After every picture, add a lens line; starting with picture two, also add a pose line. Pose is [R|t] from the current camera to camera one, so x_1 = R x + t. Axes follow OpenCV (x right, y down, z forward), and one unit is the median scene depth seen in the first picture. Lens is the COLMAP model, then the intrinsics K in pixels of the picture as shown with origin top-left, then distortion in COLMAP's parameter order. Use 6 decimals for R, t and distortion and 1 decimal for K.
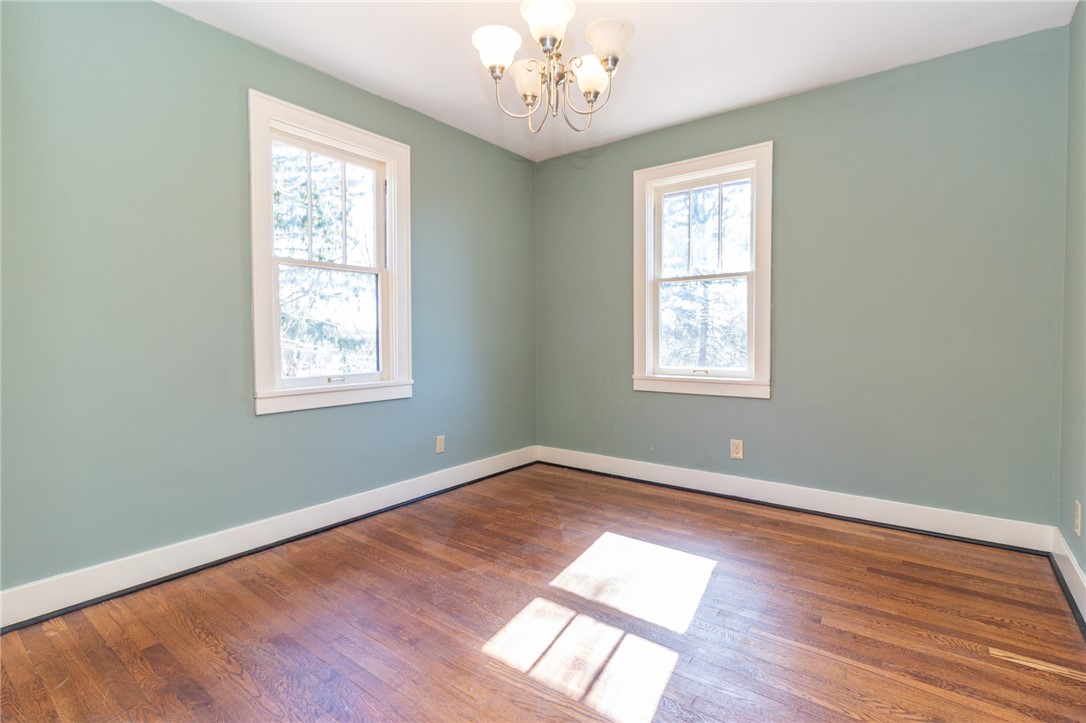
lens RADIAL K [[503.3, 0, 547.8], [0, 503.3, 361.5], [0, 0, 1]] dist [0.004191, -0.000358]
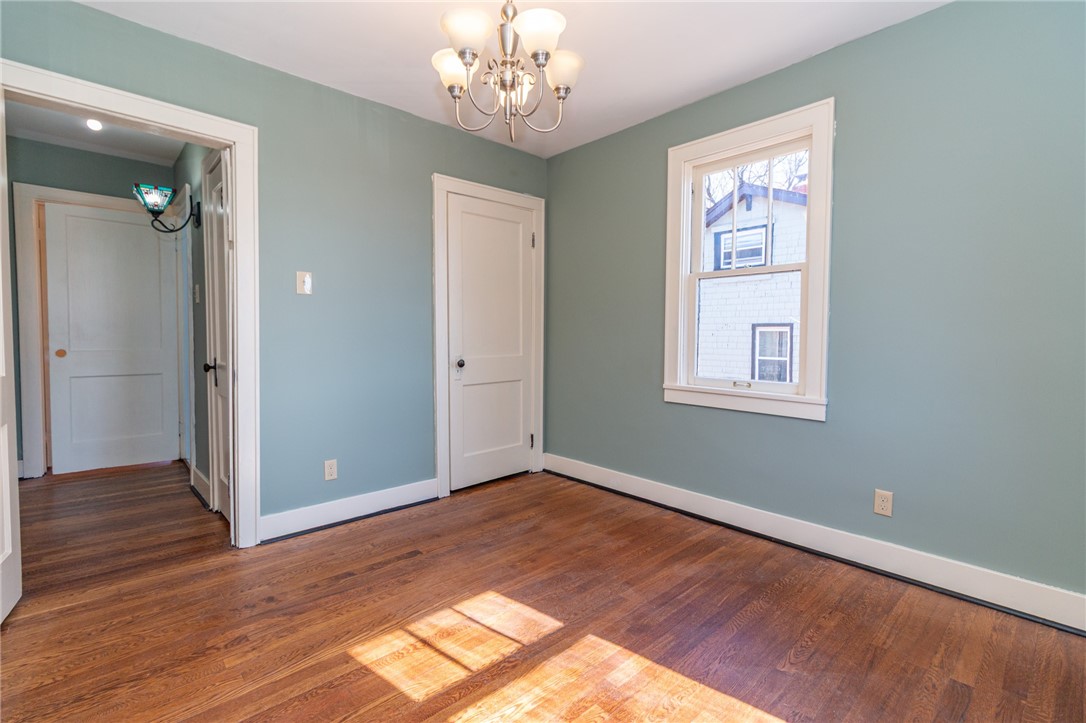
lens RADIAL K [[503.3, 0, 547.0], [0, 503.3, 355.0], [0, 0, 1]] dist [0.004191, -0.000358]
pose [[-0.155811, 0.047683, -0.986635, 0.743546], [-0.062012, 0.996392, 0.057947, -0.066617], [0.985838, 0.070212, -0.152292, 0.912167]]
